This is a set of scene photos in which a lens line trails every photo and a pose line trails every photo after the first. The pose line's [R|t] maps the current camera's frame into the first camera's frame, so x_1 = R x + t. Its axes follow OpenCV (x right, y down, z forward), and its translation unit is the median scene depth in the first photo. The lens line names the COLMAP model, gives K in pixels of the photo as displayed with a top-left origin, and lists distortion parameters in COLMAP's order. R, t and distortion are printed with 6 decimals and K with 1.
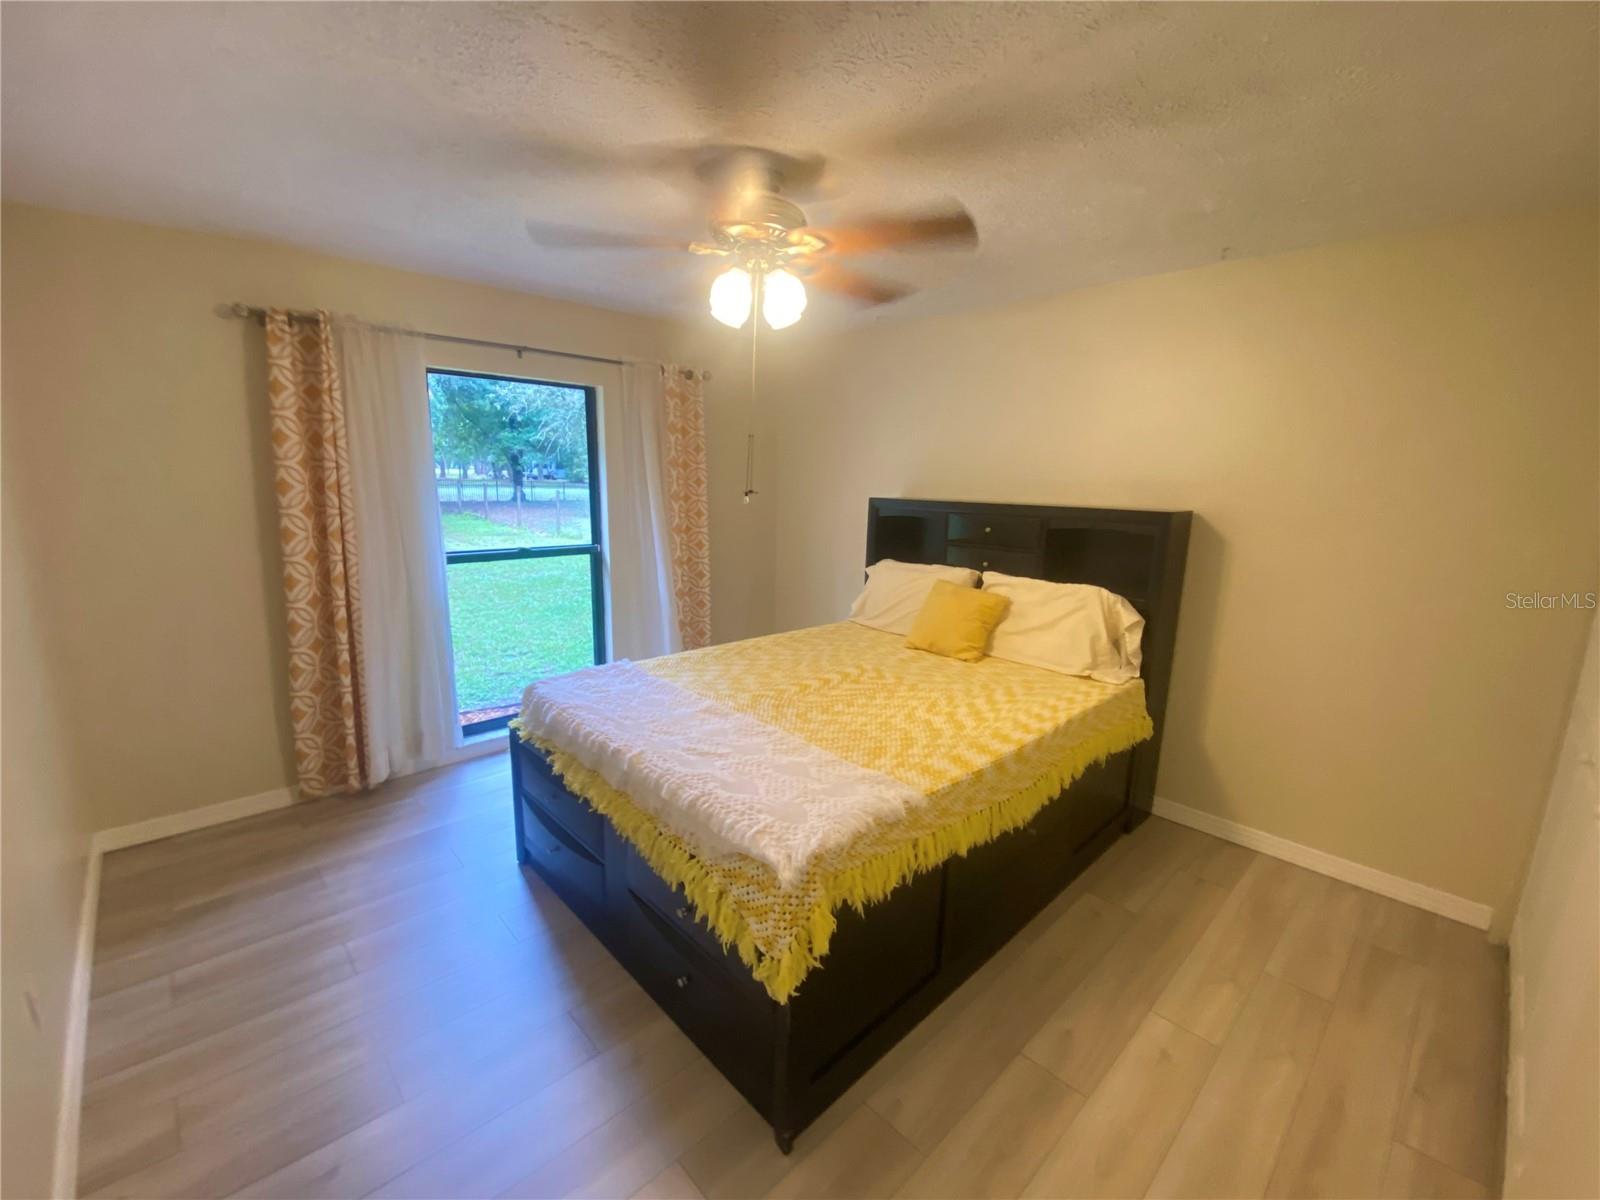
lens RADIAL K [[665.7, 0, 801.2], [0, 665.7, 602.7], [0, 0, 1]] dist [-0.000919, -0.009858]
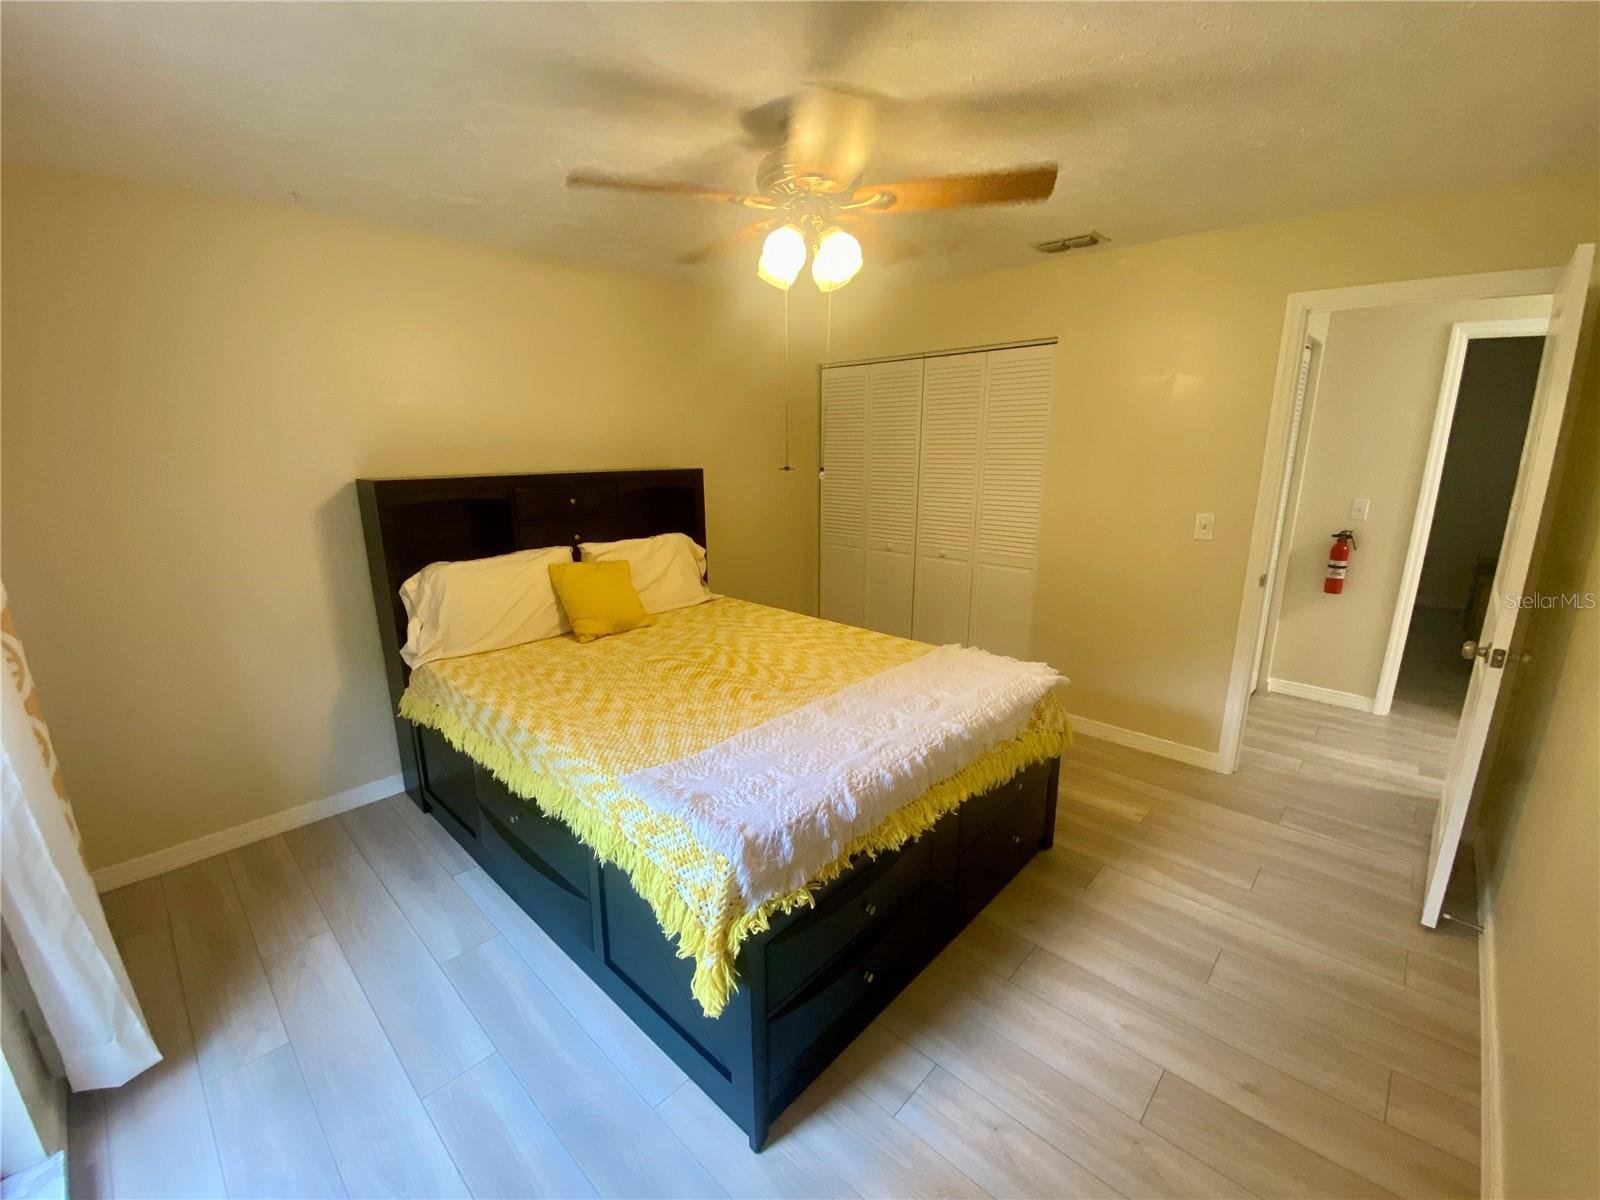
lens RADIAL K [[665.7, 0, 803.2], [0, 665.7, 597.4], [0, 0, 1]] dist [-0.000919, -0.009858]
pose [[-0.054152, -0.255925, 0.965179, -0.874978], [0.202011, 0.943802, 0.261590, -0.204458], [-0.977885, 0.209142, 0.000591, 0.885626]]
